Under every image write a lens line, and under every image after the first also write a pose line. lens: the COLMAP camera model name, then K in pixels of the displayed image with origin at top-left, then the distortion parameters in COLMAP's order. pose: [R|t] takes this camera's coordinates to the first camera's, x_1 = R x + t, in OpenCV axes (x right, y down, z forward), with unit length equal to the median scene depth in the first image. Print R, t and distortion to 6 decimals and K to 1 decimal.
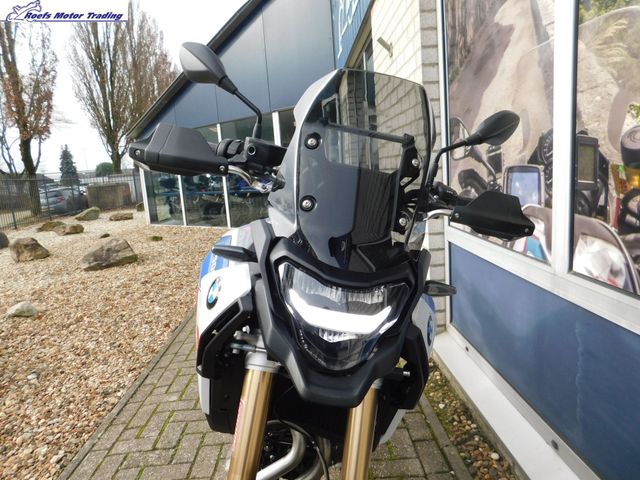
lens RADIAL K [[420.9, 0, 320.1], [0, 420.9, 236.1], [0, 0, 1]] dist [-0.072442, 0.059009]
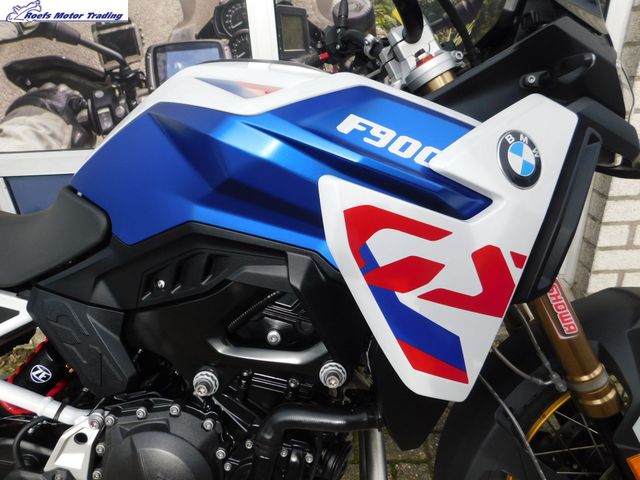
lens RADIAL K [[420.9, 0, 320.1], [0, 420.9, 236.1], [0, 0, 1]] dist [-0.072442, 0.059009]
pose [[0.092873, -0.336835, 0.936972, -0.513171], [0.209294, 0.926619, 0.312368, -0.000252], [-0.973432, 0.167092, 0.156555, 0.724422]]
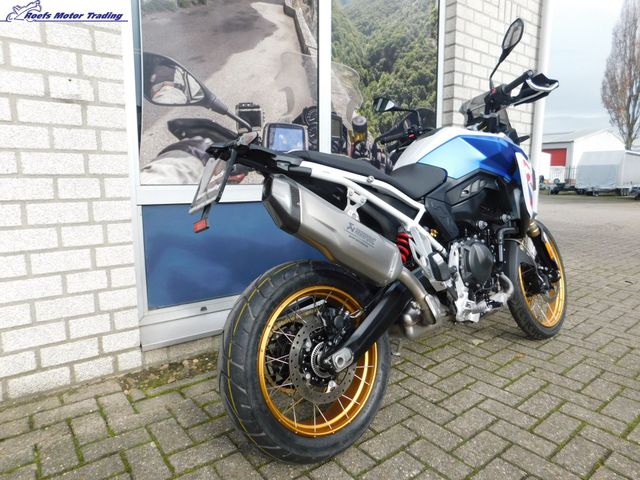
lens RADIAL K [[420.9, 0, 320.1], [0, 420.9, 236.1], [0, 0, 1]] dist [-0.072442, 0.059009]
pose [[-0.585305, -0.042303, 0.809709, -0.919591], [0.166646, 0.971042, 0.171193, -0.017158], [-0.793503, 0.235135, -0.561306, 2.062592]]
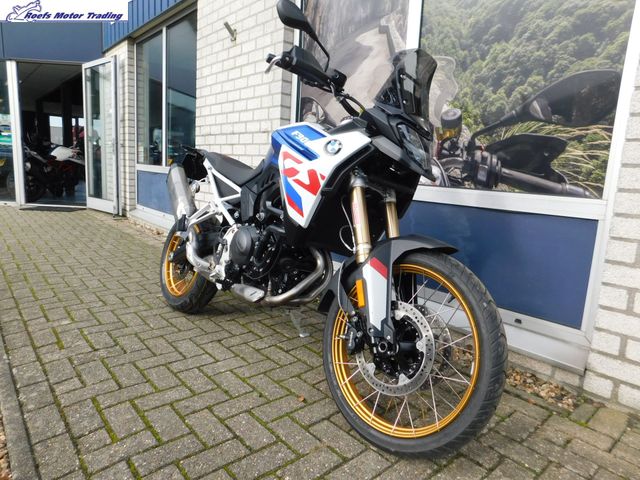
lens RADIAL K [[420.9, 0, 320.1], [0, 420.9, 236.1], [0, 0, 1]] dist [-0.072442, 0.059009]
pose [[0.769154, 0.012298, 0.638945, -0.880249], [-0.010216, 0.999924, -0.006949, 0.322968], [-0.638981, -0.001183, 0.769221, -0.217223]]
